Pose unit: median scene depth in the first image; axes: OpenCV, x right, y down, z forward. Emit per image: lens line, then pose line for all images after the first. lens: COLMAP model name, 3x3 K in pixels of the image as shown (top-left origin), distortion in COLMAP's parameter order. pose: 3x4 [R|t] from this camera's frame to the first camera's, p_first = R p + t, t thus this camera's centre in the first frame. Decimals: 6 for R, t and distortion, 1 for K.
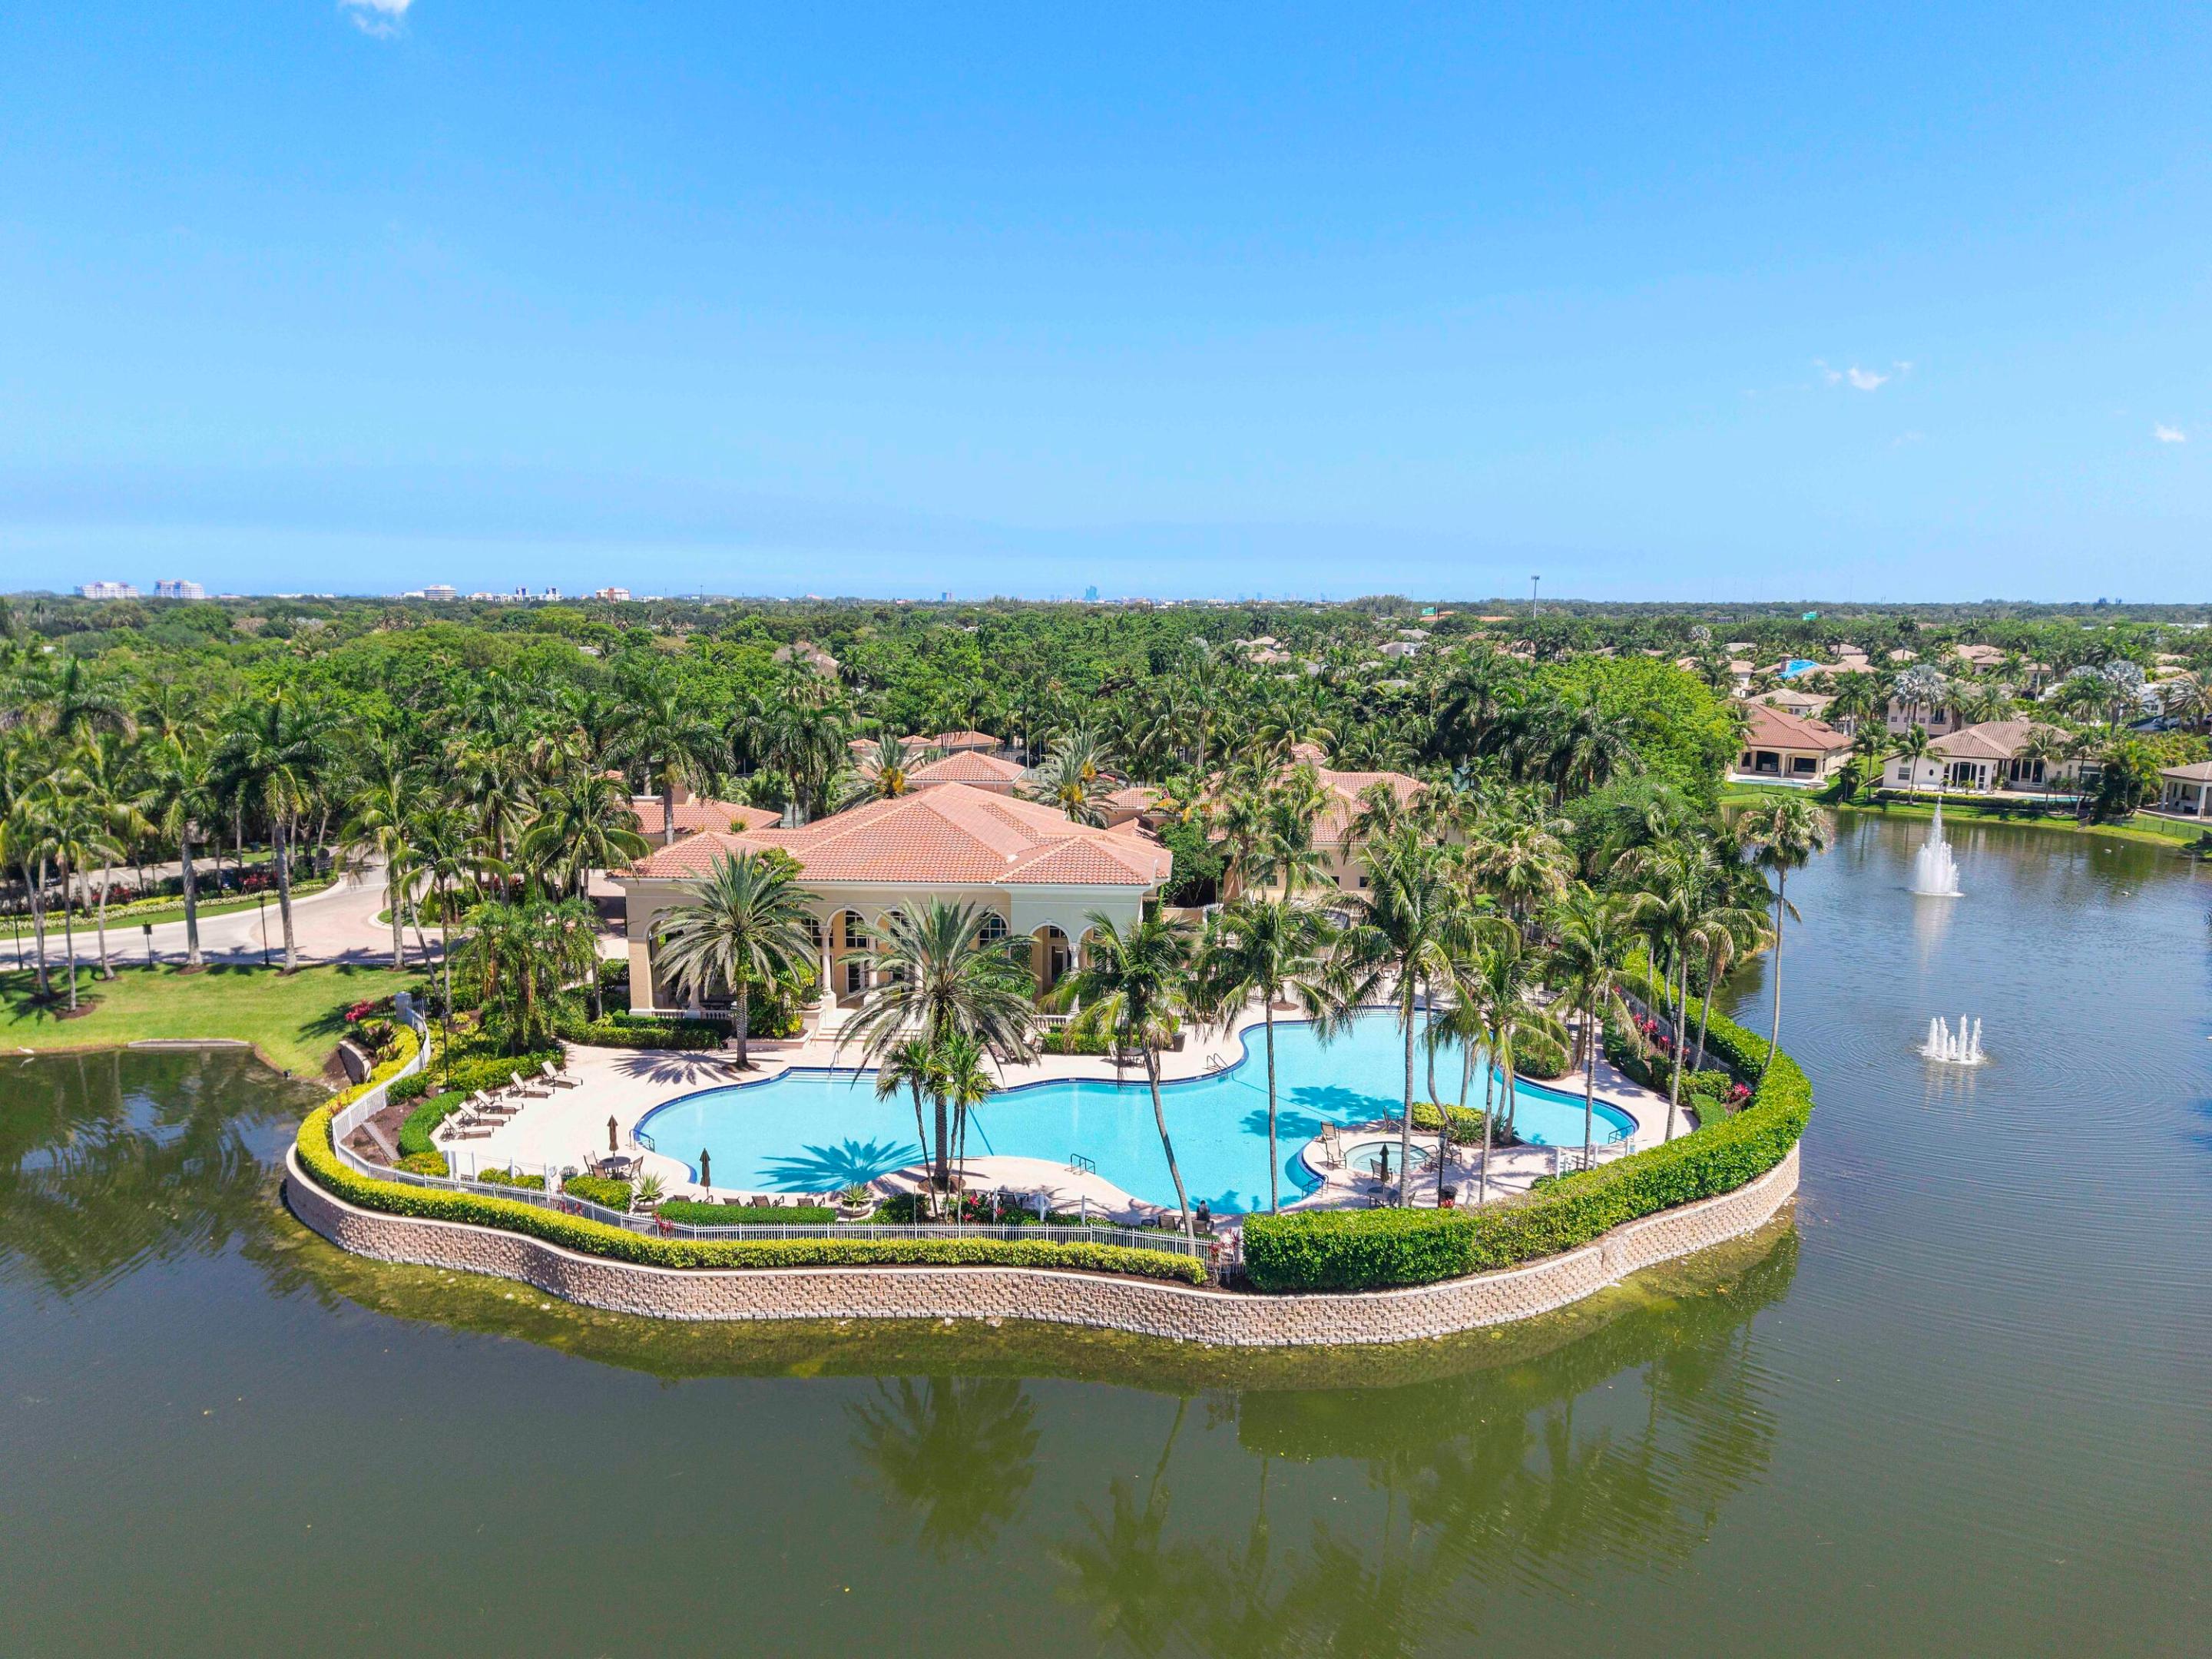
lens RADIAL K [[1499.1, 0, 1106.0], [0, 1499.1, 829.5], [0, 0, 1]] dist [0.028319, -0.027442]
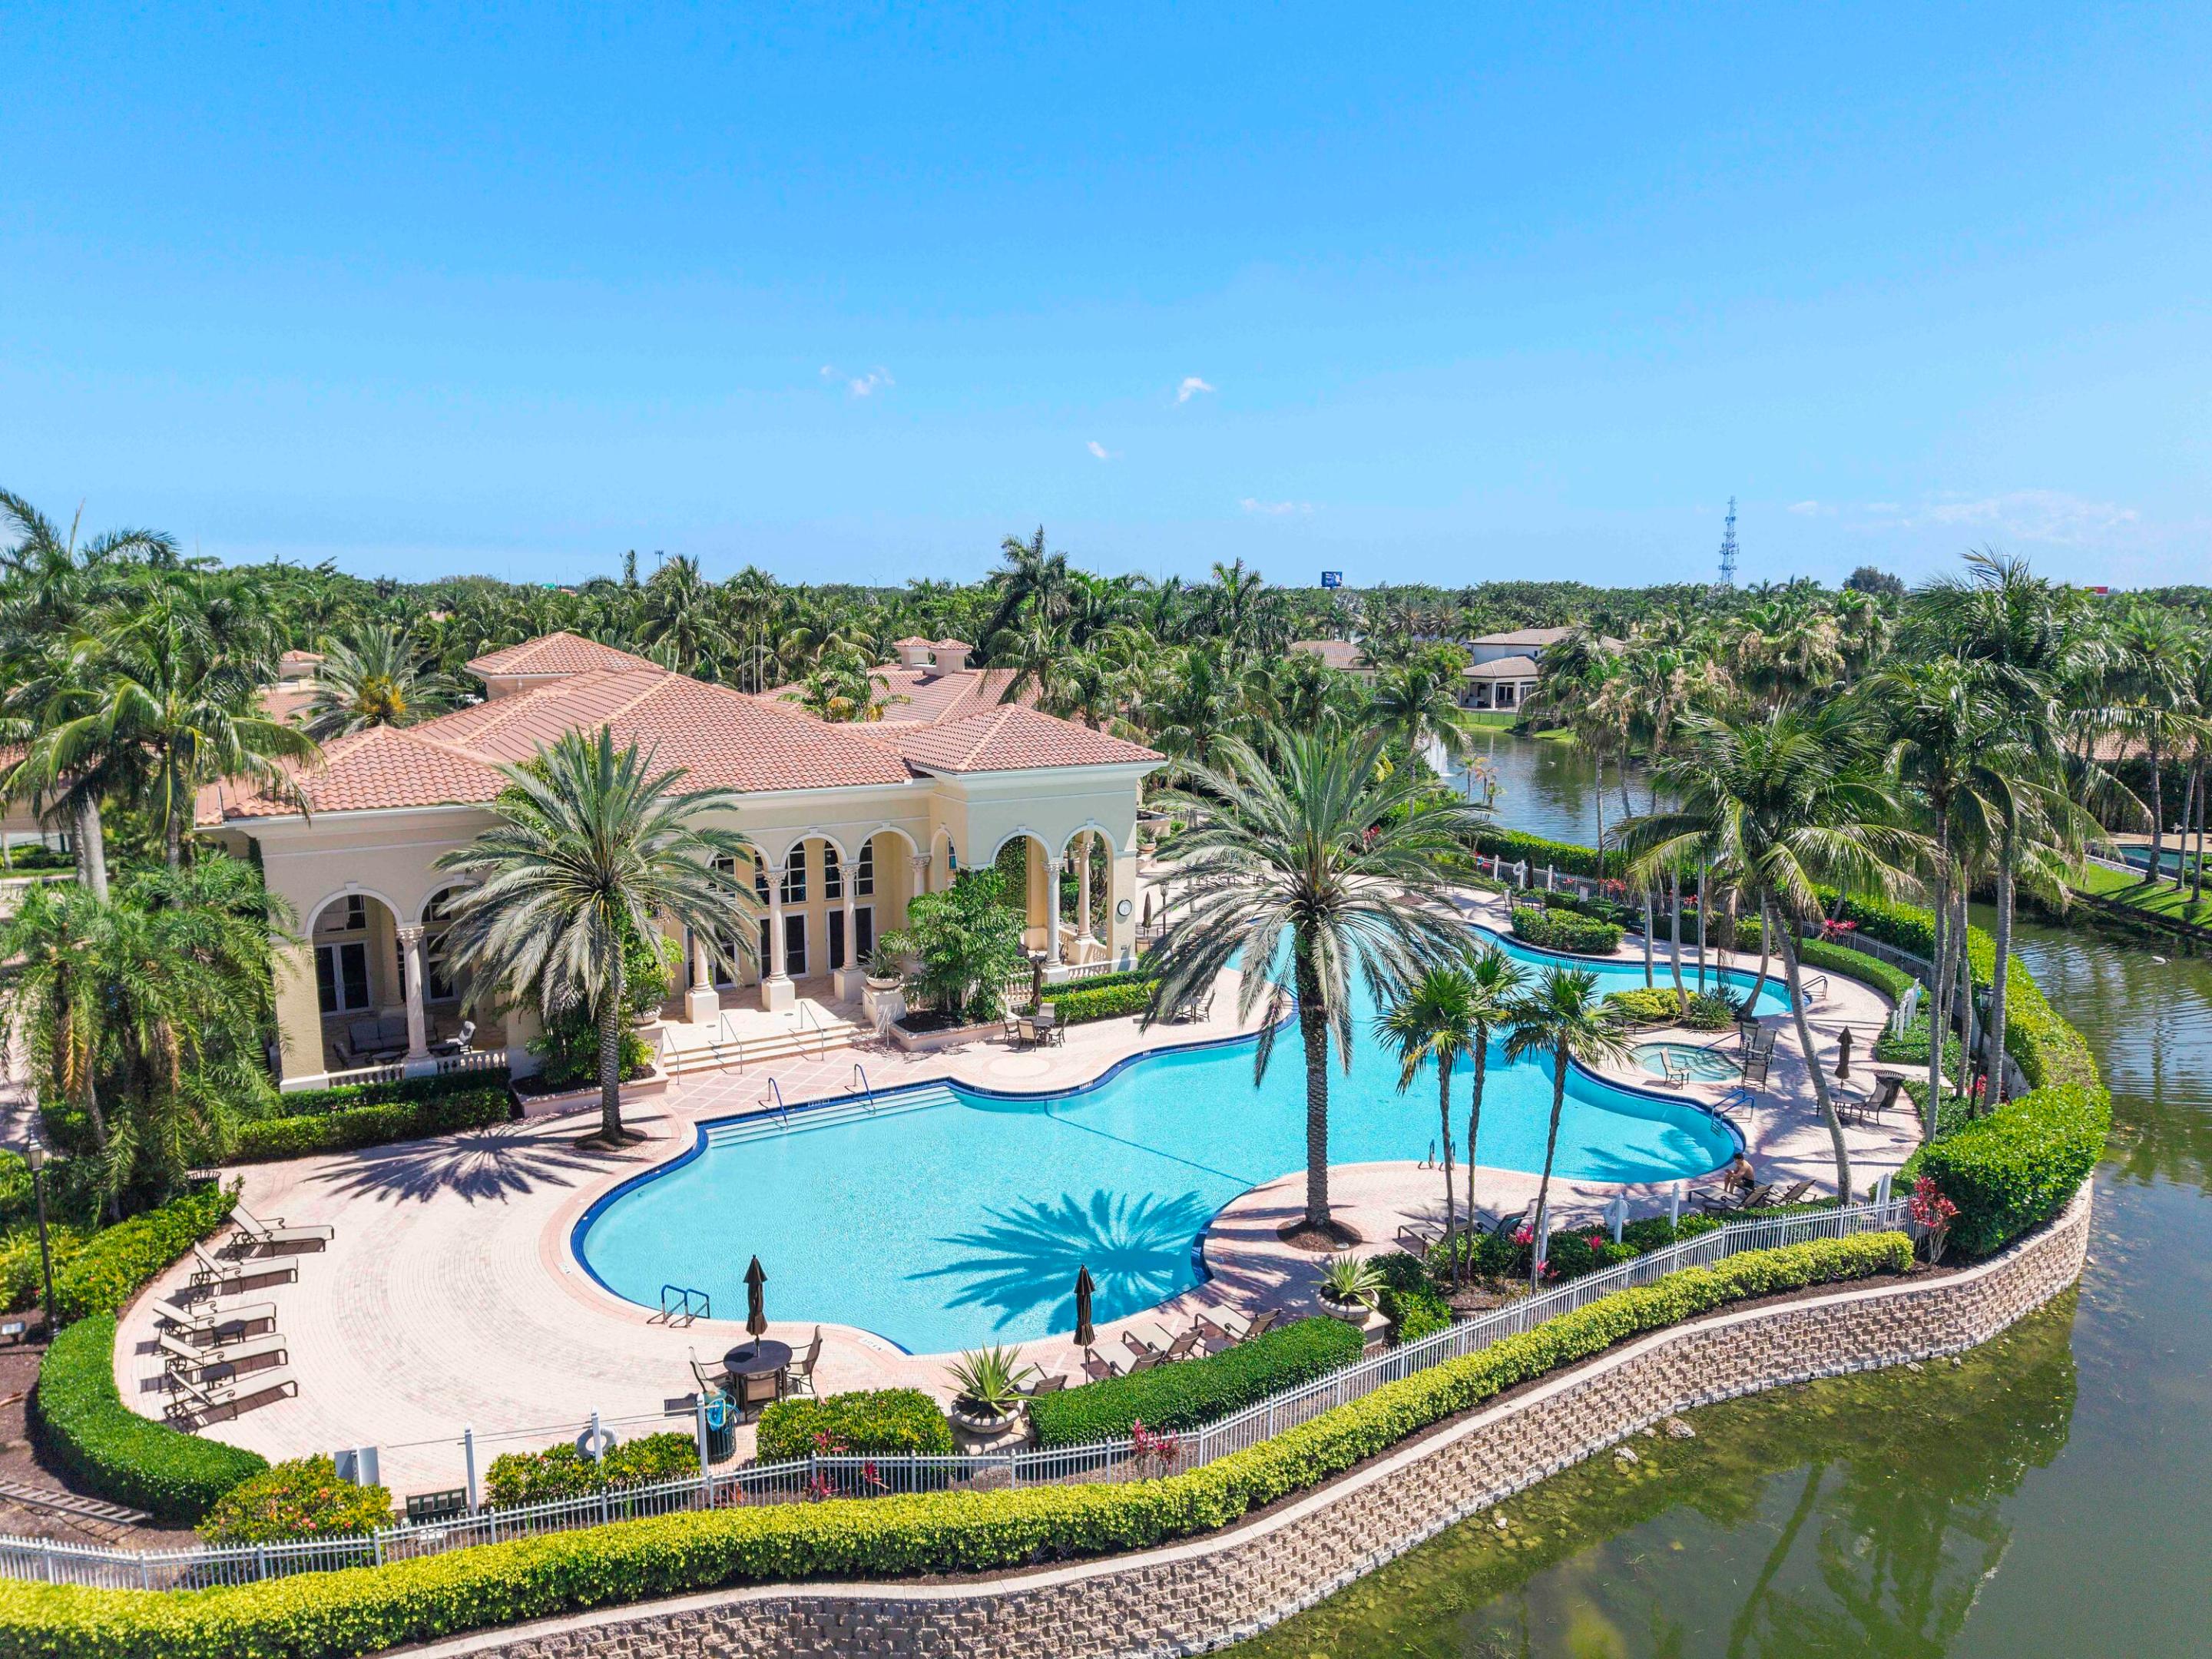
lens RADIAL K [[1499.1, 0, 1106.0], [0, 1499.1, 829.5], [0, 0, 1]] dist [0.028319, -0.027442]
pose [[0.819639, -0.085156, 0.566516, -0.462214], [0.083140, 0.996103, 0.029442, 0.055659], [-0.566815, 0.022968, 0.823525, 0.539580]]
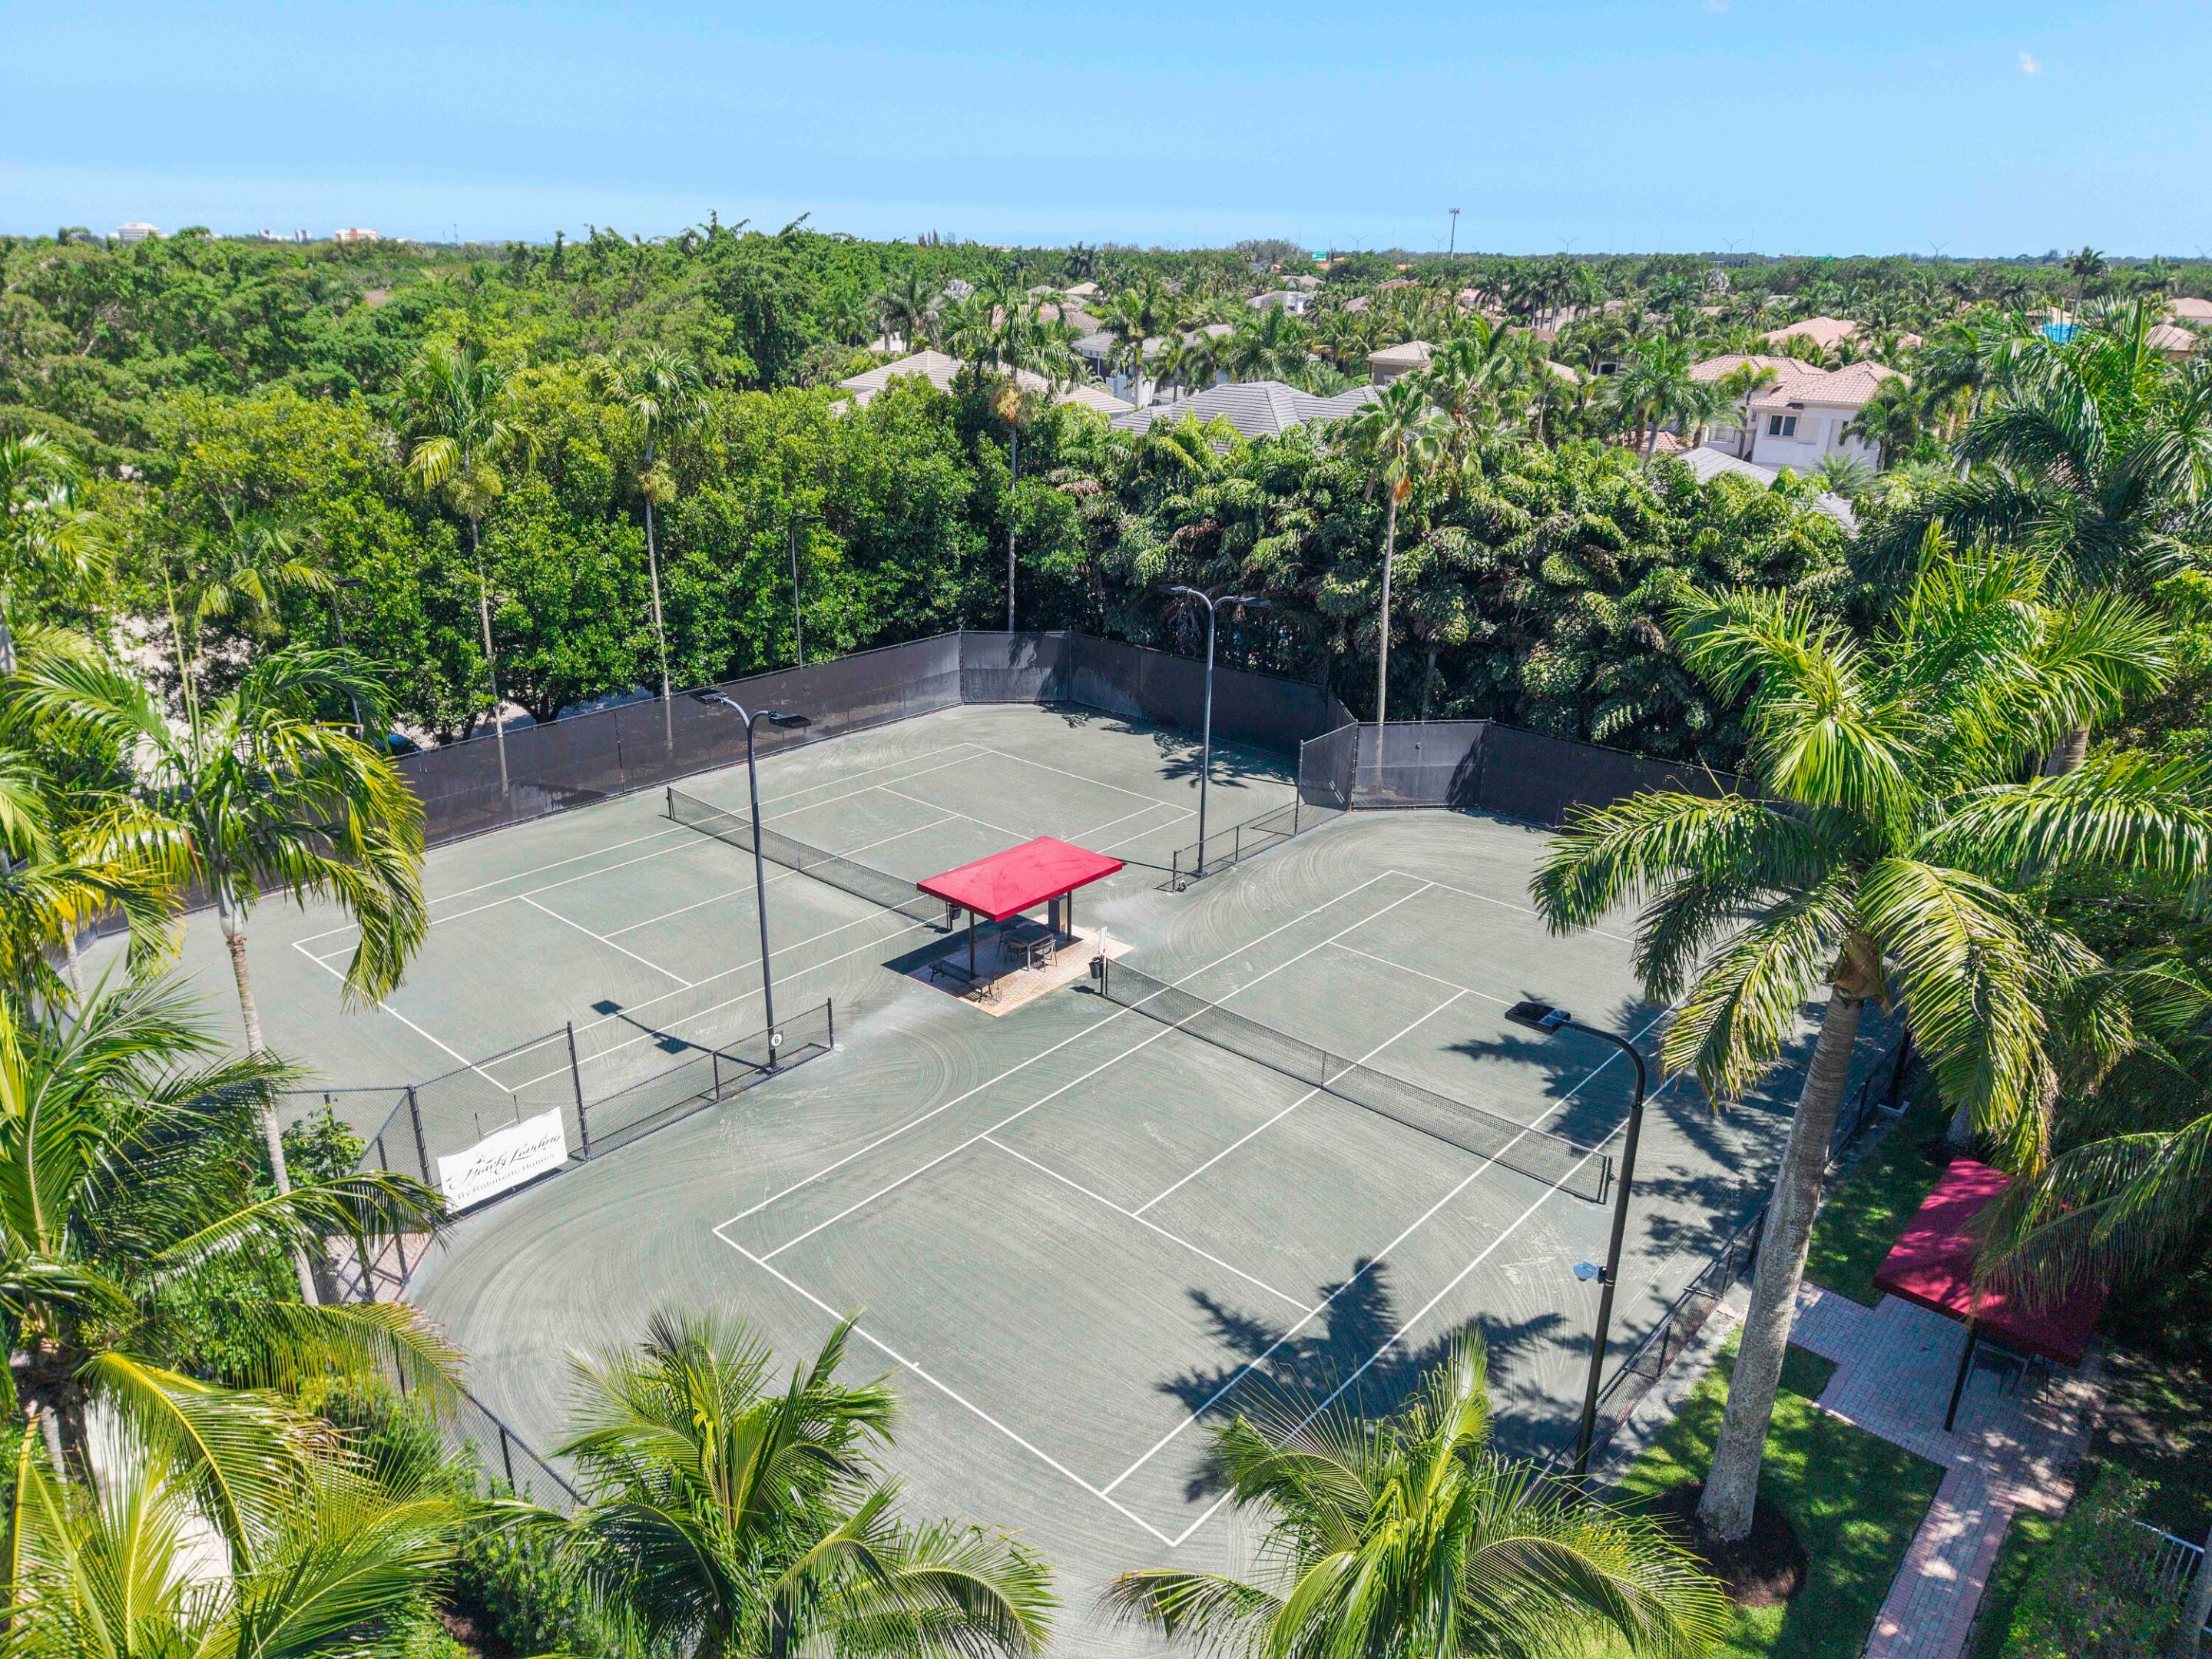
lens RADIAL K [[1499.1, 0, 1106.0], [0, 1499.1, 829.5], [0, 0, 1]] dist [0.028319, -0.027442]
pose [[0.996811, -0.021769, 0.076778, 0.522261], [0.004863, 0.976860, 0.213825, -0.297621], [-0.079656, -0.212770, 0.973850, 2.595026]]
